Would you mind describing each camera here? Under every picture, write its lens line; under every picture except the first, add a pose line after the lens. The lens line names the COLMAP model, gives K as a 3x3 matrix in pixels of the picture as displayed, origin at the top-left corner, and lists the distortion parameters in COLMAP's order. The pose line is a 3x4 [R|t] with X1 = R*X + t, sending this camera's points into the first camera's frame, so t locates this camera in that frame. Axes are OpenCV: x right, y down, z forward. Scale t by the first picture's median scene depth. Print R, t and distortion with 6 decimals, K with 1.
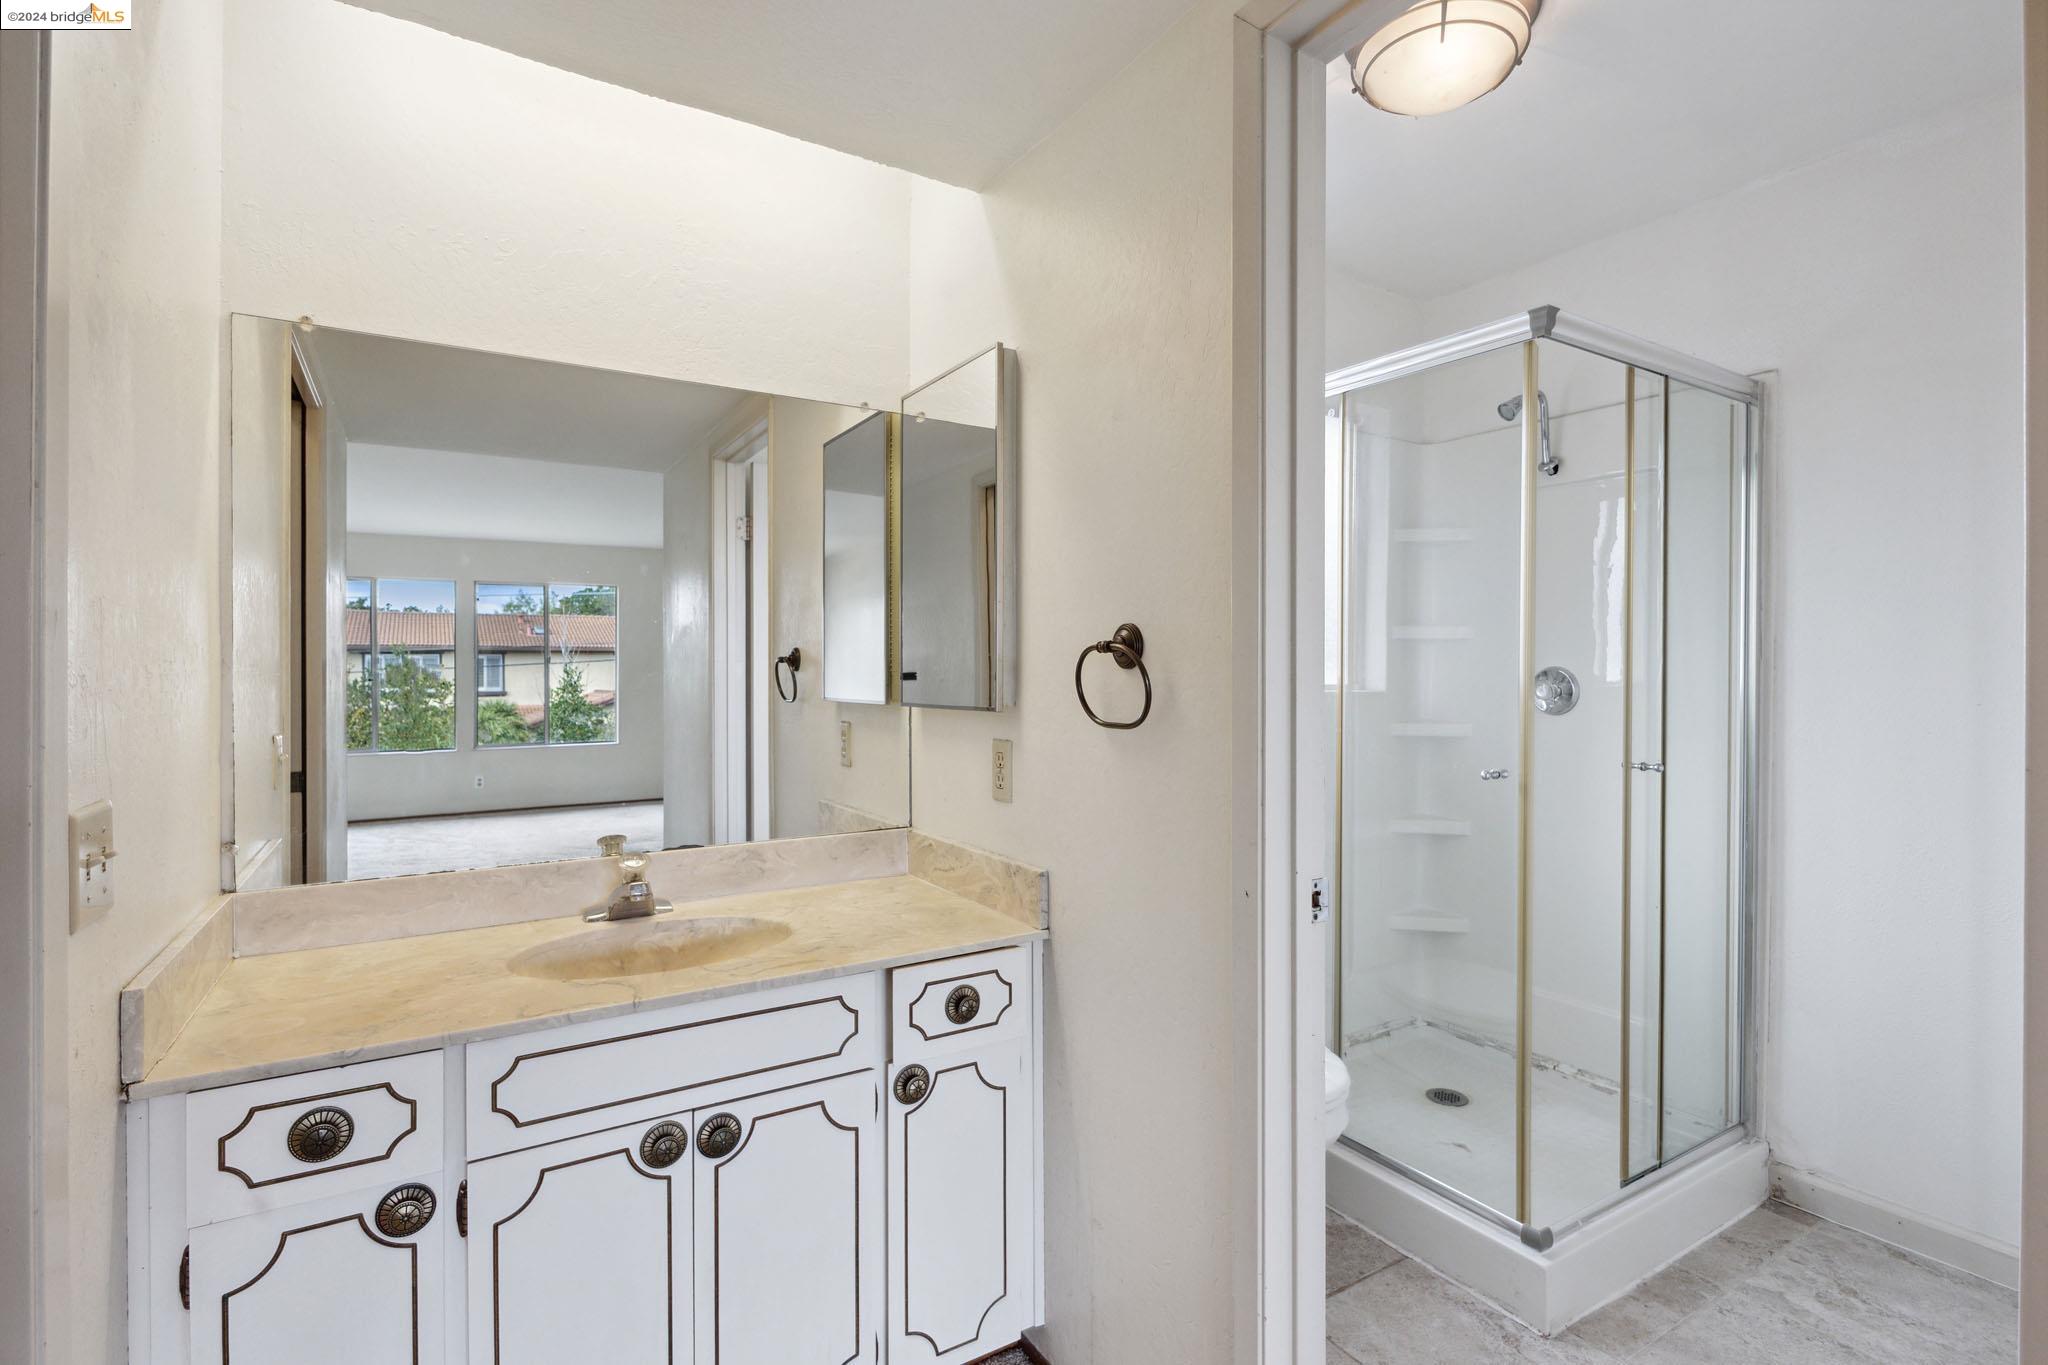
lens RADIAL K [[966.7, 0, 1025.6], [0, 966.7, 684.7], [0, 0, 1]] dist [-0.004060, -0.000187]
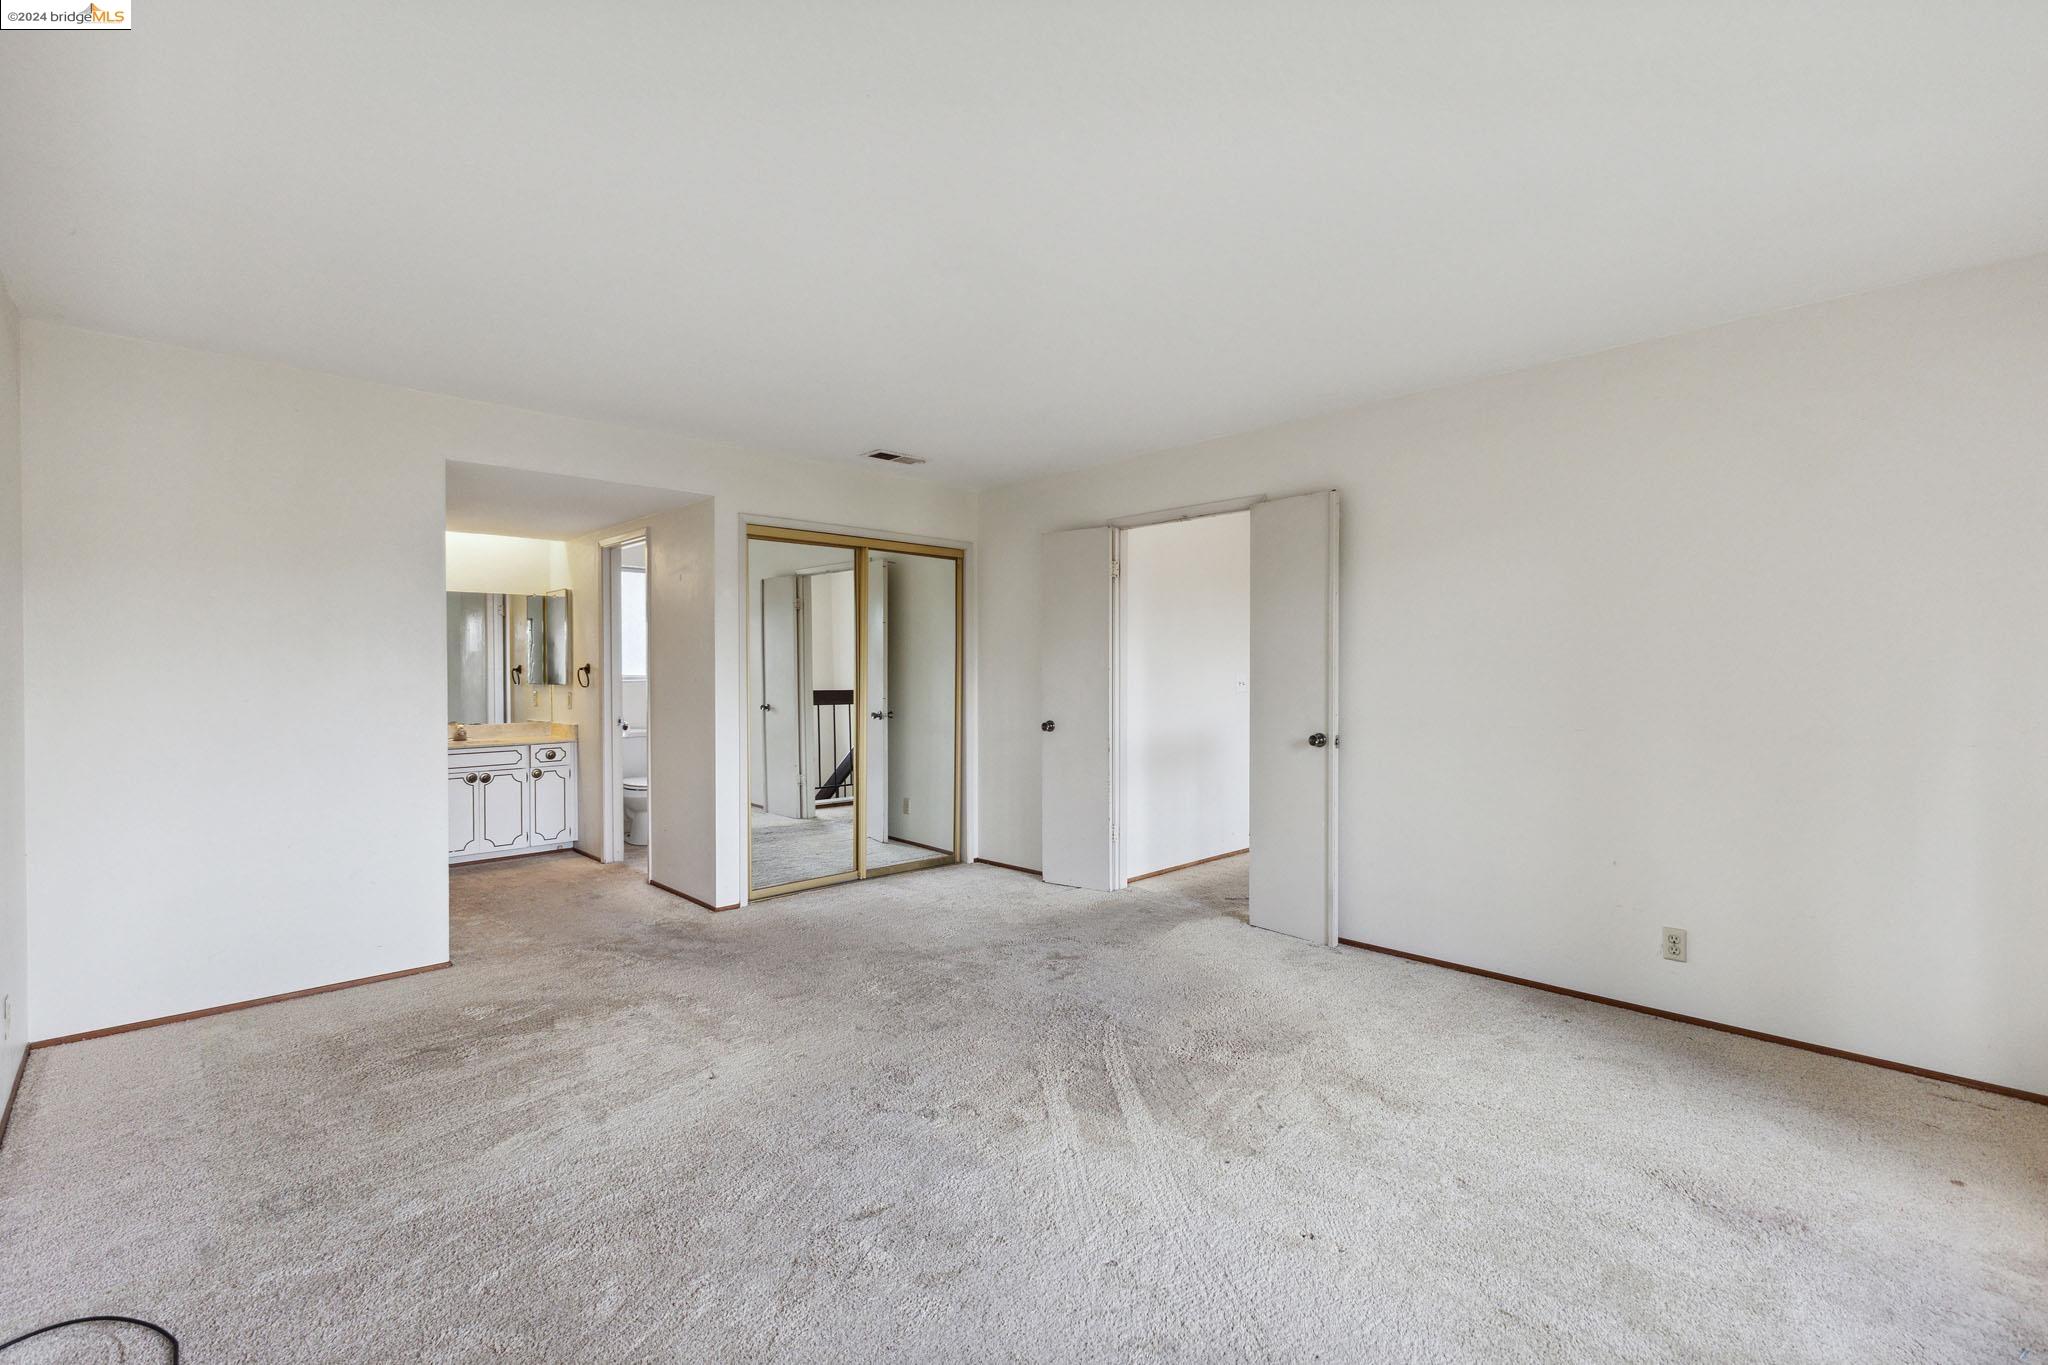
lens RADIAL K [[917.4, 0, 1023.8], [0, 917.4, 671.2], [0, 0, 1]] dist [0.007935, -0.002550]
pose [[0.978668, -0.005558, 0.205373, 1.137951], [0.006823, 0.999962, -0.005451, 0.006872], [-0.205335, 0.006736, 0.978668, -3.353830]]
